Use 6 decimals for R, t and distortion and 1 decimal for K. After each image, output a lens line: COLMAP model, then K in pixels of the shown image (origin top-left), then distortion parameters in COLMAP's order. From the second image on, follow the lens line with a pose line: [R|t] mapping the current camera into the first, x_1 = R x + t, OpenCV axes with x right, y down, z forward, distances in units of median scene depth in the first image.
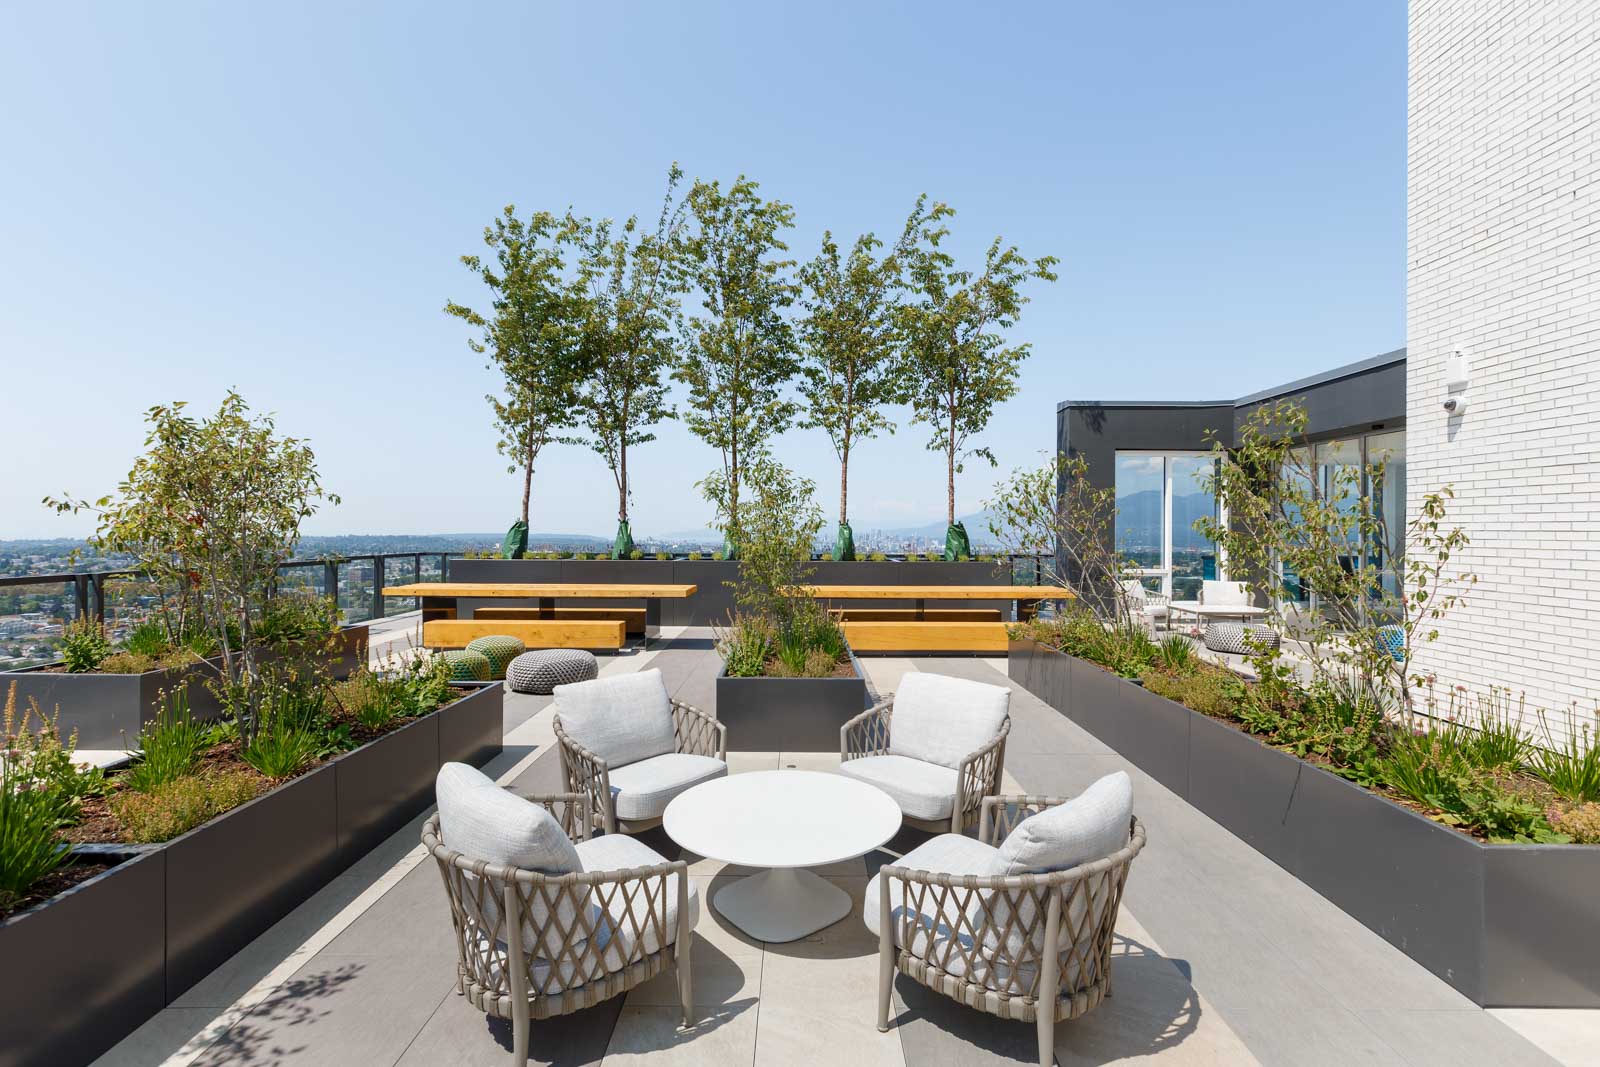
lens RADIAL K [[730.6, 0, 806.0], [0, 730.6, 499.8], [0, 0, 1]] dist [-0.003264, -0.000099]
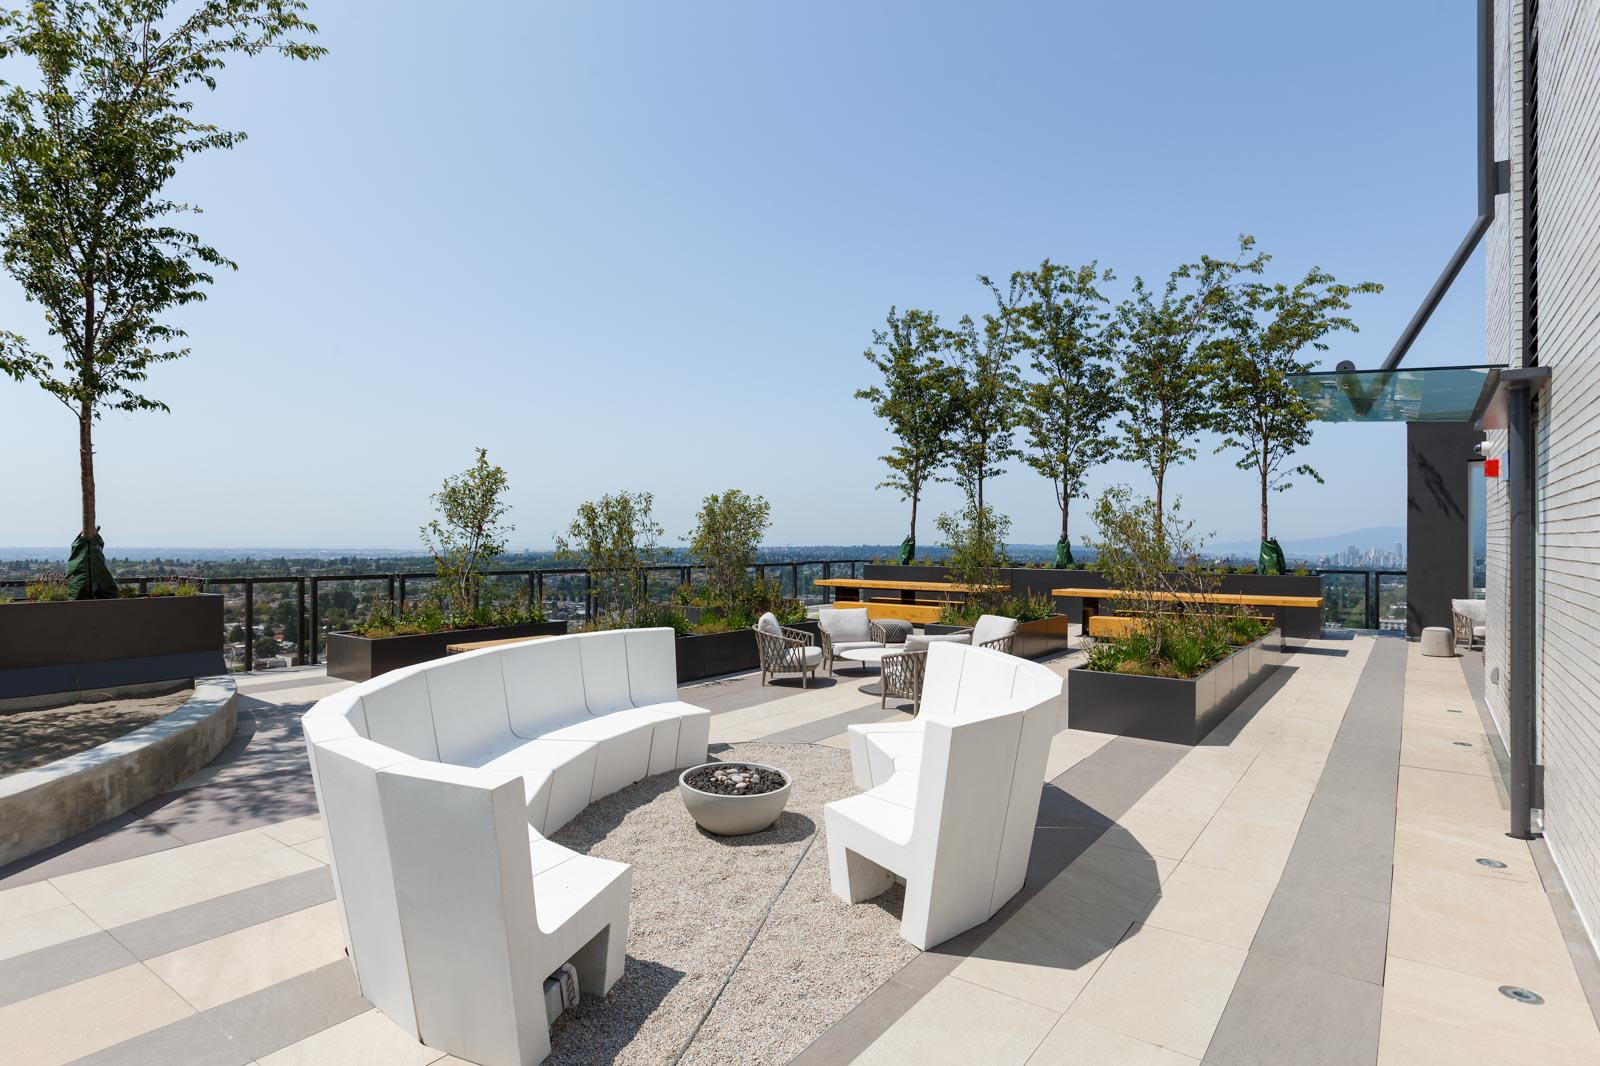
lens RADIAL K [[878.9, 0, 800.0], [0, 878.9, 533.0], [0, 0, 1]] dist [0.000894, 0.000074]
pose [[0.801380, -0.003407, -0.598145, 0.426138], [0.024583, 0.999327, 0.027243, -0.029195], [0.597650, -0.036536, 0.800924, -0.443875]]
